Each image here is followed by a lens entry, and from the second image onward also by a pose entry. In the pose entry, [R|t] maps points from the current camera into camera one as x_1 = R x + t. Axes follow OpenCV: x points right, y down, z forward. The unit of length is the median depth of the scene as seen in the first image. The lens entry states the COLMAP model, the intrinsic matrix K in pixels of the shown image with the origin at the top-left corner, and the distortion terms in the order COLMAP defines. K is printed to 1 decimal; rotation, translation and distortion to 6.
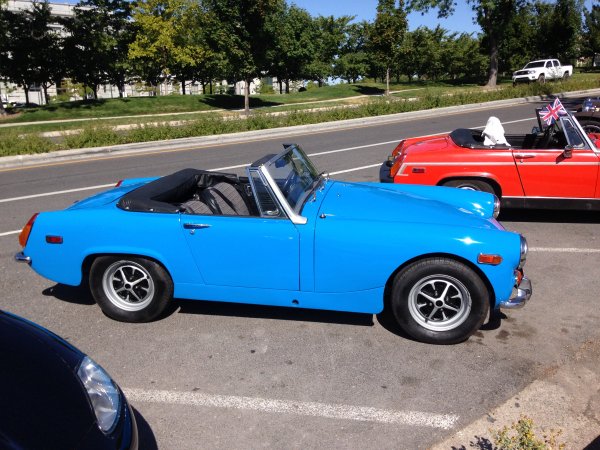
lens RADIAL K [[534.1, 0, 297.2], [0, 534.1, 214.6], [0, 0, 1]] dist [0.110859, -0.174488]
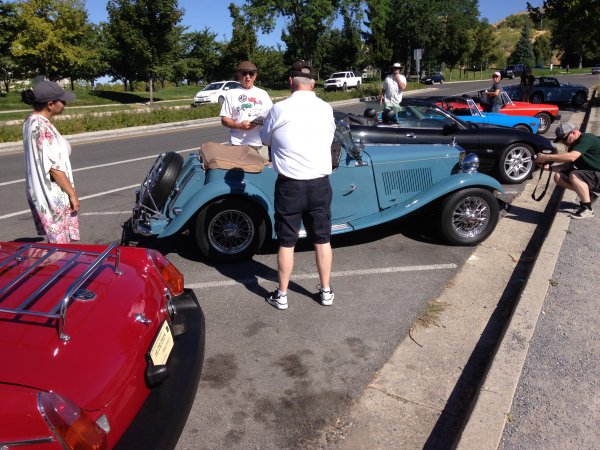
lens RADIAL K [[545.5, 0, 299.0], [0, 545.5, 221.8], [0, 0, 1]] dist [0.114642, -0.189303]
pose [[0.901257, -0.083524, 0.425158, -1.292332], [0.086021, 0.996204, 0.013360, 0.265772], [-0.424660, 0.024532, 0.905021, -0.800799]]
